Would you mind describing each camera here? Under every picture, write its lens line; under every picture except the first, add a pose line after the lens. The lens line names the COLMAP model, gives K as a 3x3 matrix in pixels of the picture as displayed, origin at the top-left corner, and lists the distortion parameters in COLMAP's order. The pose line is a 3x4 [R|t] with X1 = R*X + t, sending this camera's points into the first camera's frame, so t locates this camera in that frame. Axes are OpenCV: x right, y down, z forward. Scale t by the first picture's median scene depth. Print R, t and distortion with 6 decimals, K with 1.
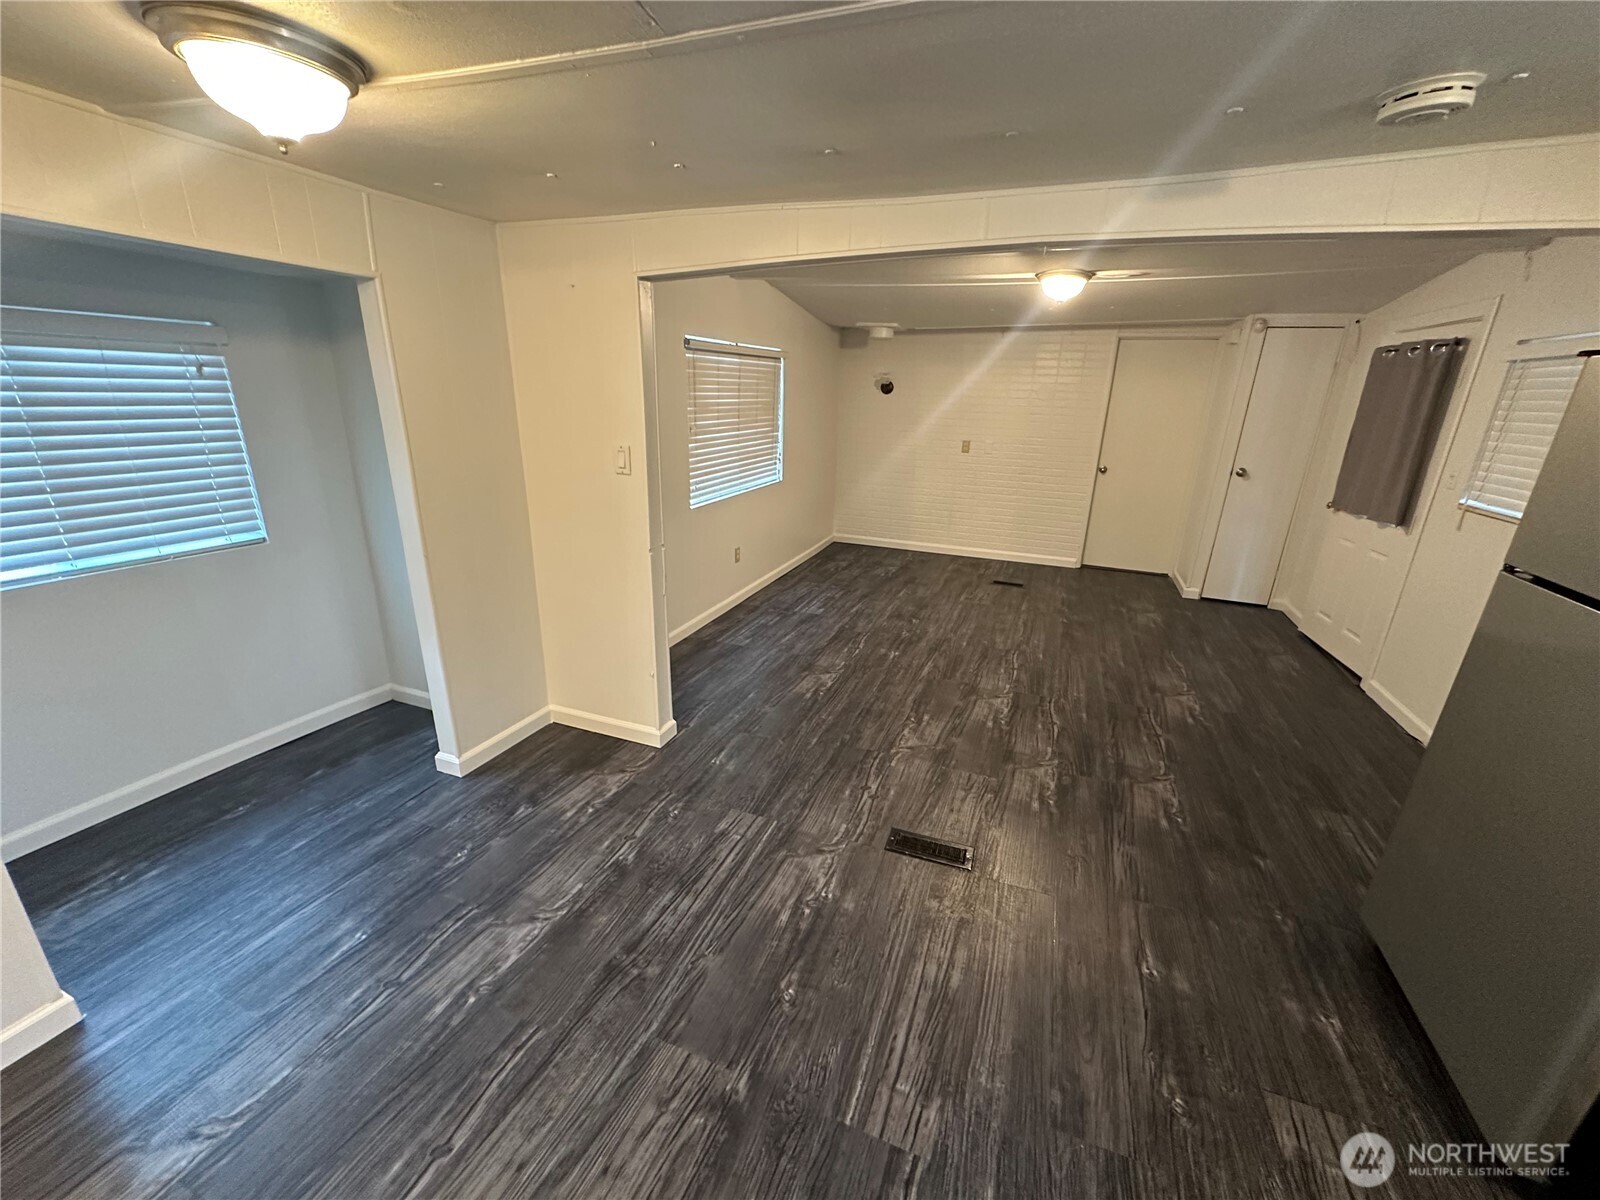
lens RADIAL K [[633.6, 0, 800.0], [0, 633.6, 600.0], [0, 0, 1]] dist [0.001339, 0.000205]
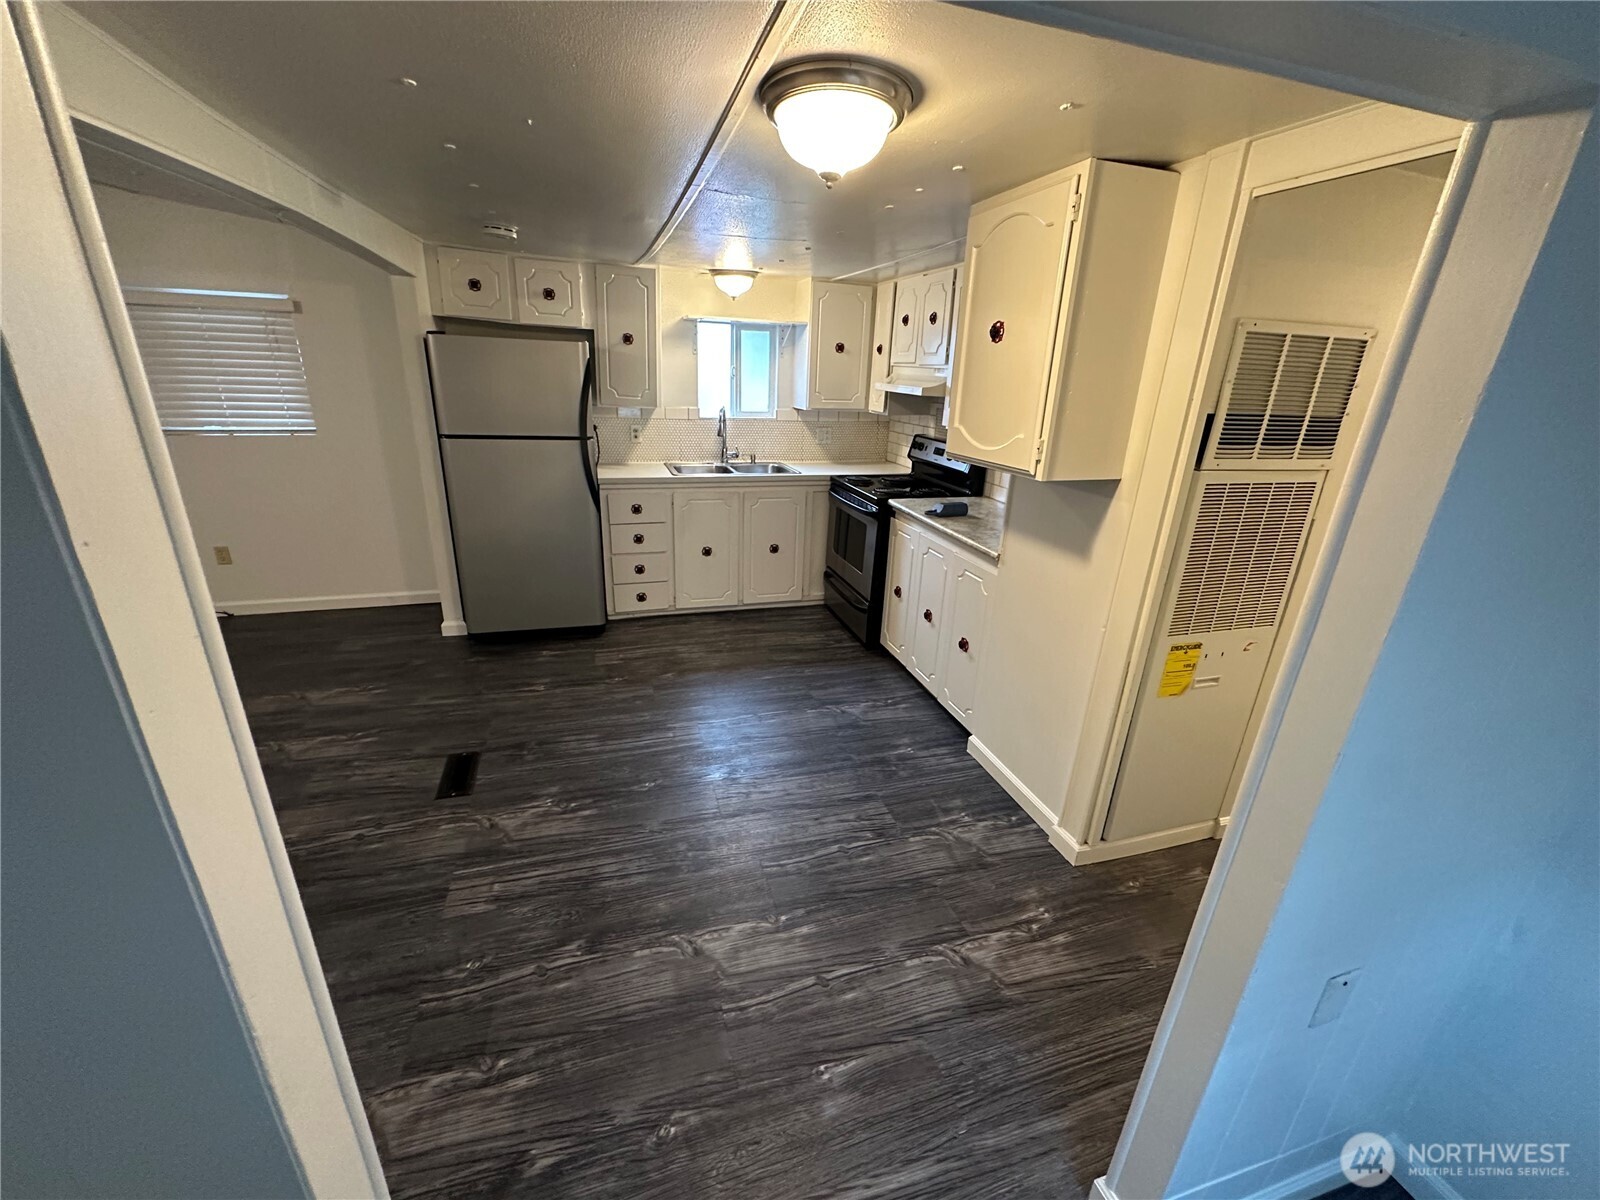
lens RADIAL K [[634.6, 0, 800.0], [0, 634.6, 600.0], [0, 0, 1]] dist [-0.001185, -0.000438]
pose [[-0.623068, -0.318377, 0.714439, -0.718751], [0.192980, 0.822598, 0.534876, -0.282891], [-0.757988, 0.471136, -0.451094, 0.745955]]
